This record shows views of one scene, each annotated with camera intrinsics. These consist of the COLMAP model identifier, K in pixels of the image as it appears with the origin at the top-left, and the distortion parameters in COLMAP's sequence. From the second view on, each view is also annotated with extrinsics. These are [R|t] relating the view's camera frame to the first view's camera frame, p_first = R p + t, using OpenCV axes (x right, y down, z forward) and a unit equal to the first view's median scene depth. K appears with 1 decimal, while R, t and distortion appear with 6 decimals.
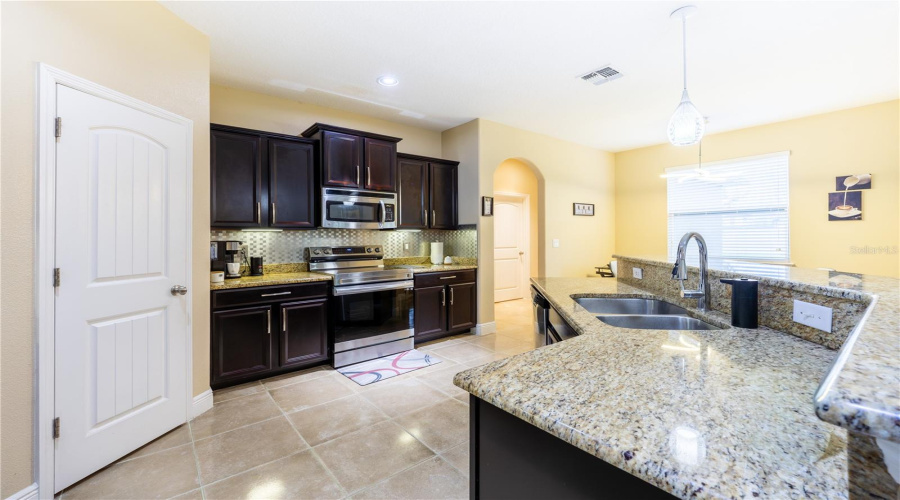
lens RADIAL K [[356.0, 0, 462.6], [0, 356.0, 232.8], [0, 0, 1]] dist [-0.003221, -0.000276]
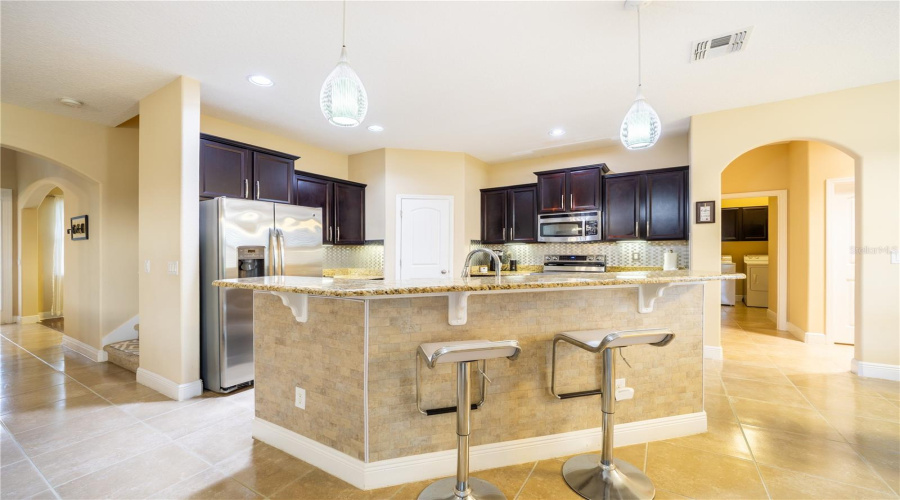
lens RADIAL K [[356.0, 0, 457.4], [0, 356.0, 246.4], [0, 0, 1]] dist [-0.003221, -0.000276]
pose [[0.341234, -0.002140, -0.939976, 0.880600], [0.019016, 0.999808, 0.004627, -0.008208], [0.939786, -0.019454, 0.341210, 0.174522]]
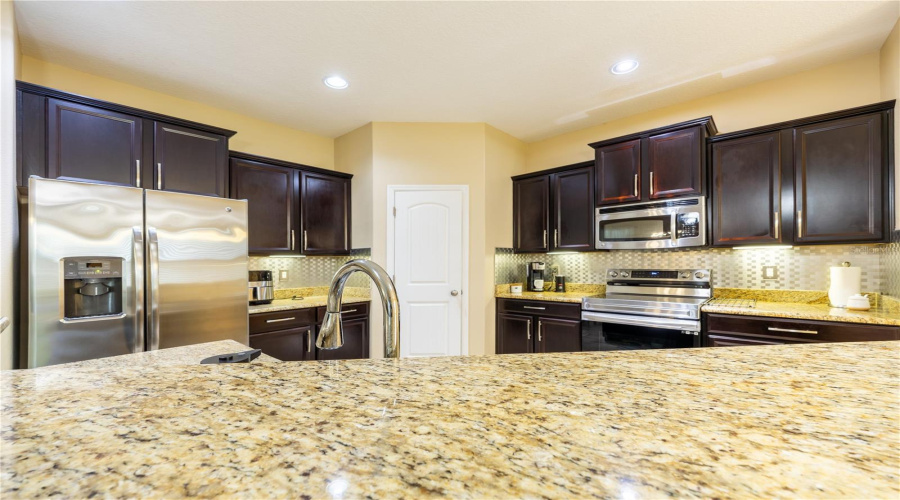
lens RADIAL K [[356.0, 0, 455.2], [0, 356.0, 256.3], [0, 0, 1]] dist [-0.003221, -0.000276]
pose [[0.153263, -0.005475, -0.988170, 0.504457], [0.023040, 0.999733, -0.001966, -0.002068], [0.987917, -0.022467, 0.153348, 0.465947]]
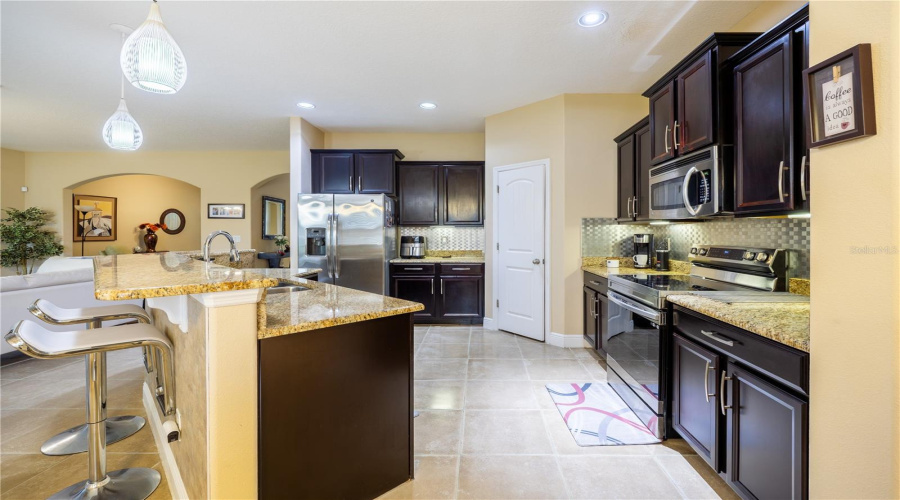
lens RADIAL K [[393.5, 0, 482.0], [0, 393.5, 230.5], [0, 0, 1]] dist [0.001655, 0.000005]
pose [[-0.639912, 0.006617, -0.768419, 0.531864], [0.015161, 0.999877, -0.004015, 0.007964], [0.768298, -0.014219, -0.639934, 1.268943]]
